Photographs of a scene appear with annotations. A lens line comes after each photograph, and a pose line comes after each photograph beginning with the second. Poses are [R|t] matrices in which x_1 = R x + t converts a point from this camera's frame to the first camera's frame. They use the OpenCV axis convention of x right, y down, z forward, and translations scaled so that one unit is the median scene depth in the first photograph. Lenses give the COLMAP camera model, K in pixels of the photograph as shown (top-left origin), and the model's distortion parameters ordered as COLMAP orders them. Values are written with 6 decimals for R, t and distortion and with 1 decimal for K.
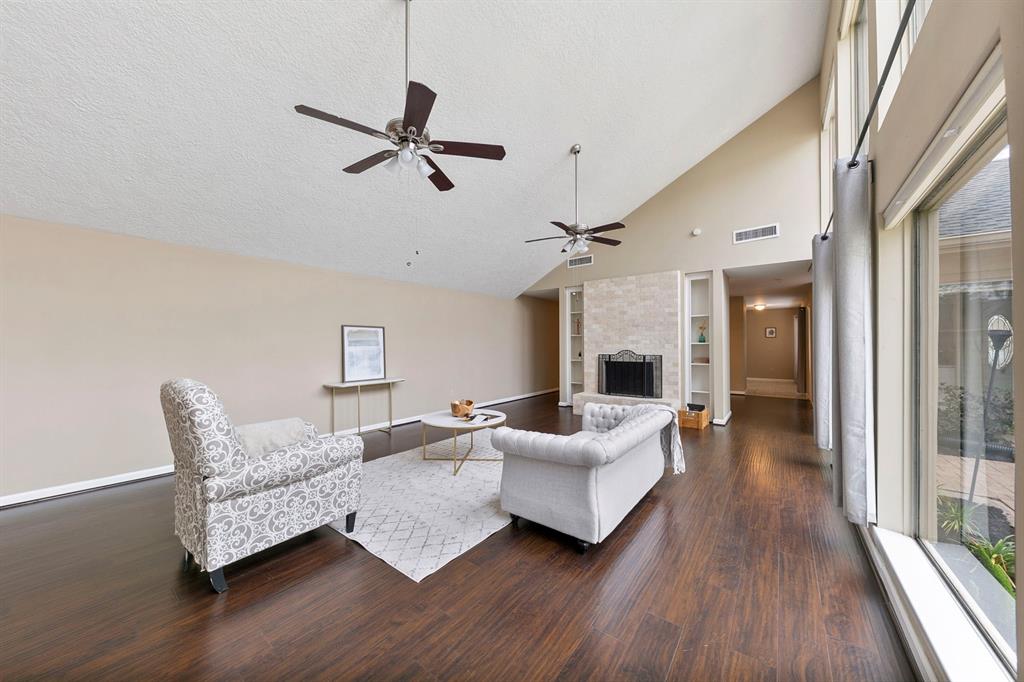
lens RADIAL K [[354.7, 0, 516.7], [0, 354.7, 342.9], [0, 0, 1]] dist [0.015740, -0.005733]
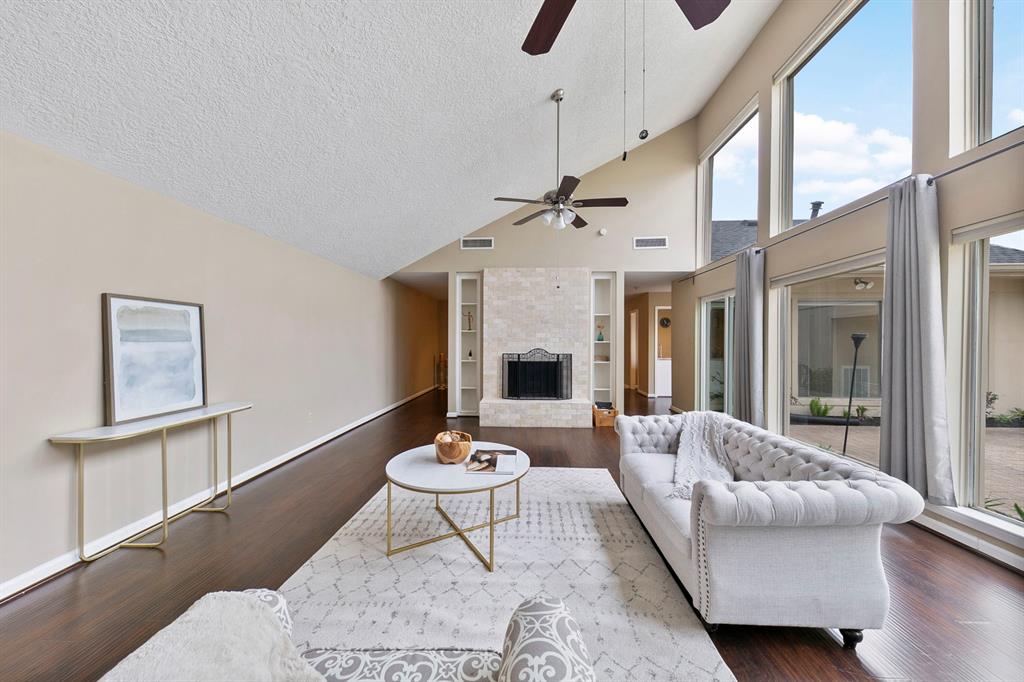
lens RADIAL K [[359.5, 0, 516.4], [0, 359.5, 342.8], [0, 0, 1]] dist [-0.000825, -0.000142]
pose [[0.821705, 0.006409, 0.569877, -0.267419], [-0.010236, 0.999941, 0.003514, 0.002650], [-0.569821, -0.008721, 0.821722, 0.288254]]
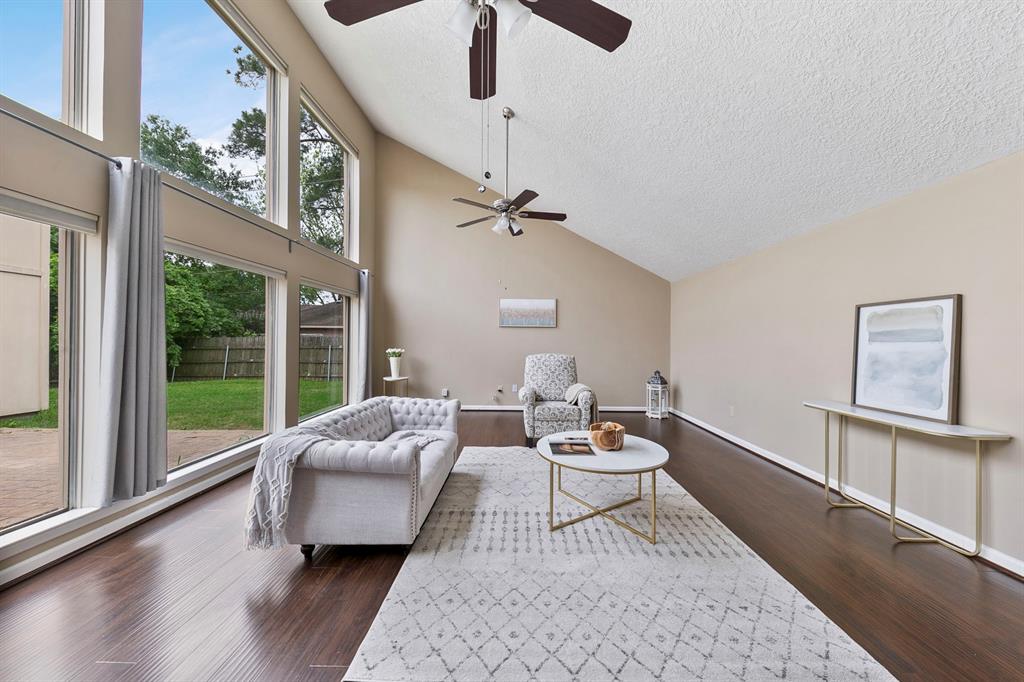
lens RADIAL K [[359.5, 0, 516.4], [0, 359.5, 342.8], [0, 0, 1]] dist [-0.000825, -0.000142]
pose [[-0.798293, 0.002443, -0.602265, 0.243053], [0.002937, 0.999996, 0.000164, 0.006797], [0.602263, -0.001638, -0.798296, 0.925417]]
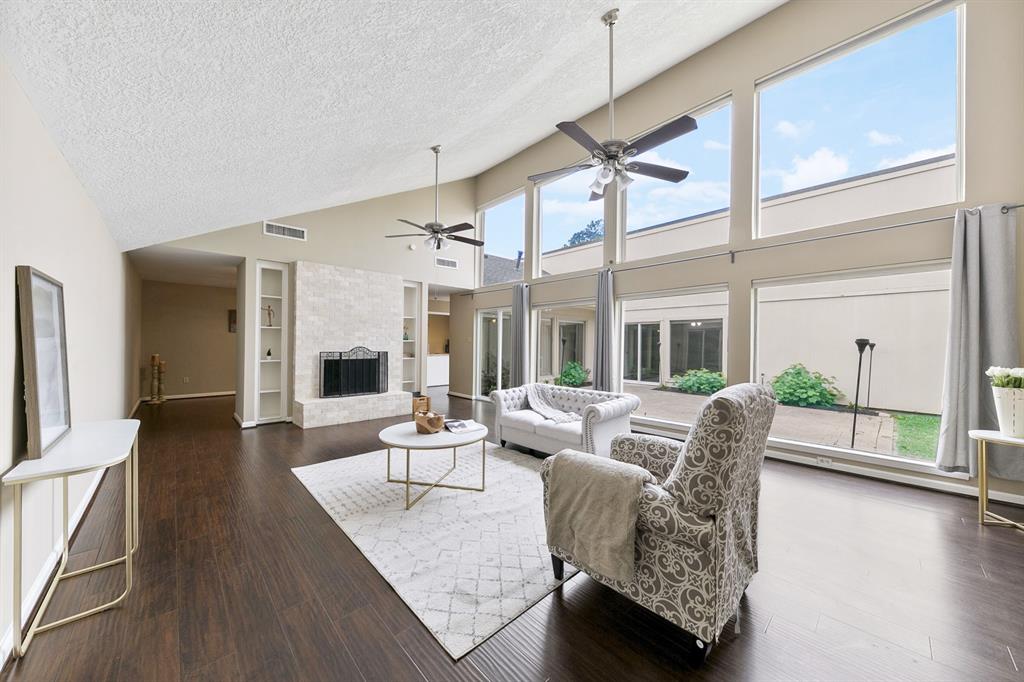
lens RADIAL K [[354.7, 0, 516.7], [0, 354.7, 342.9], [0, 0, 1]] dist [0.015740, -0.005733]
pose [[0.162069, 0.006515, 0.986758, -0.583617], [-0.018027, 0.999831, -0.003641, 0.005652], [-0.986615, -0.017198, 0.162159, 0.445279]]
